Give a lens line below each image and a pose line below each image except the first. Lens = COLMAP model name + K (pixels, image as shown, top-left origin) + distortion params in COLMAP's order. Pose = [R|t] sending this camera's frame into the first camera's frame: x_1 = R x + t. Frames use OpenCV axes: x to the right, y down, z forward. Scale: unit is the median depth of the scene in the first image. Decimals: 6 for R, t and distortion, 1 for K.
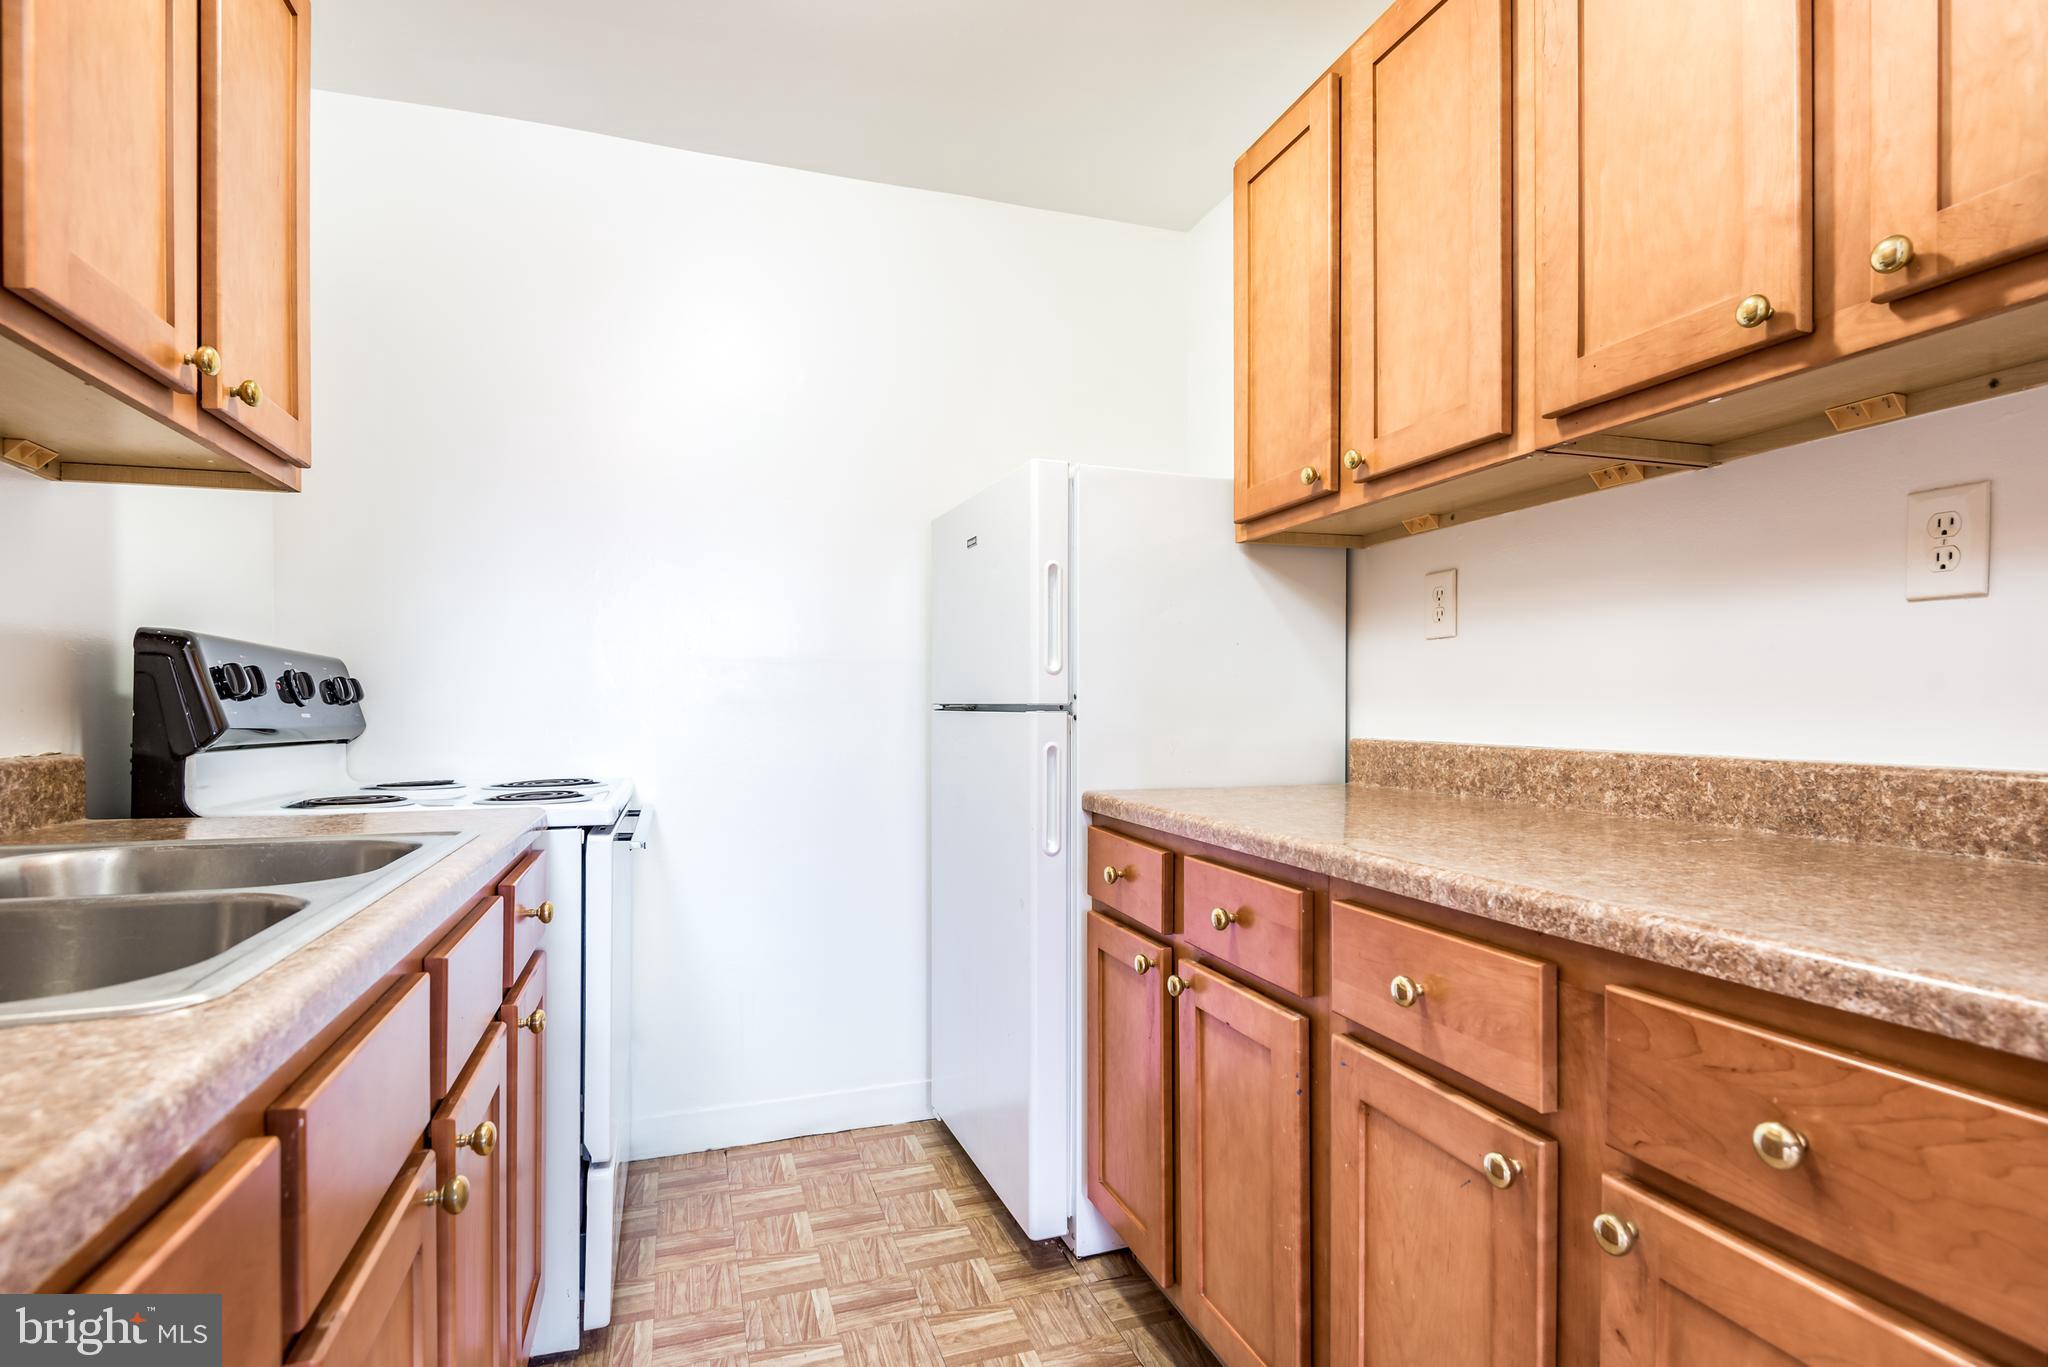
lens RADIAL K [[1028.3, 0, 1026.2], [0, 1028.3, 702.5], [0, 0, 1]] dist [0.001865, -0.000053]
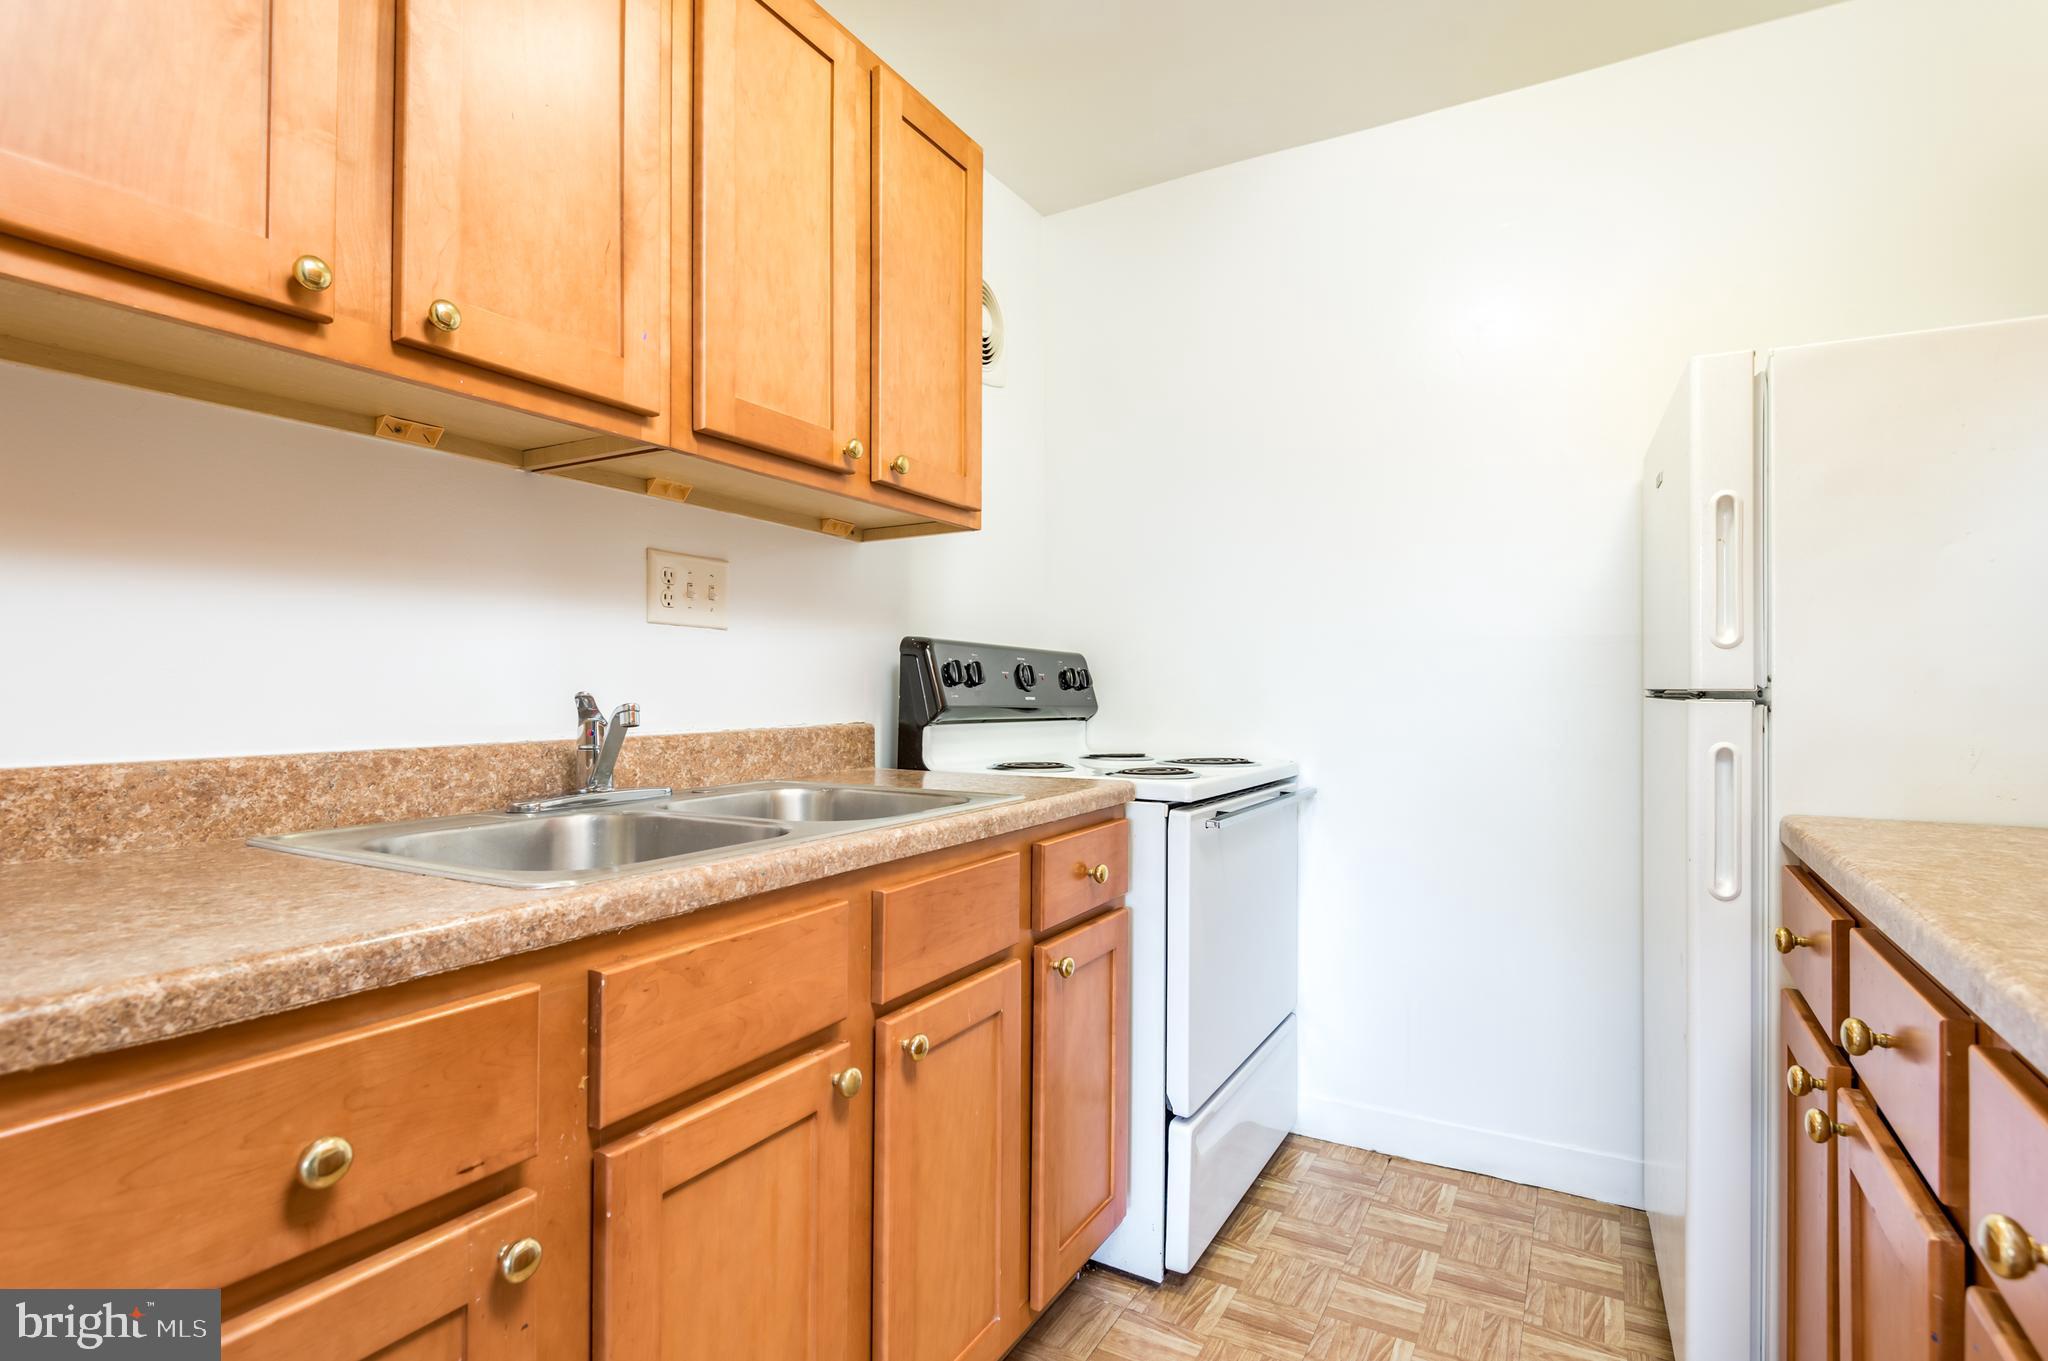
lens RADIAL K [[992.3, 0, 1024.0], [0, 992.3, 680.5], [0, 0, 1]] dist [0.022835, -0.023396]
pose [[0.653659, -0.007669, -0.756750, 0.233550], [0.001868, 0.999962, -0.008520, 0.000199], [0.756787, 0.004156, 0.653649, 0.168929]]
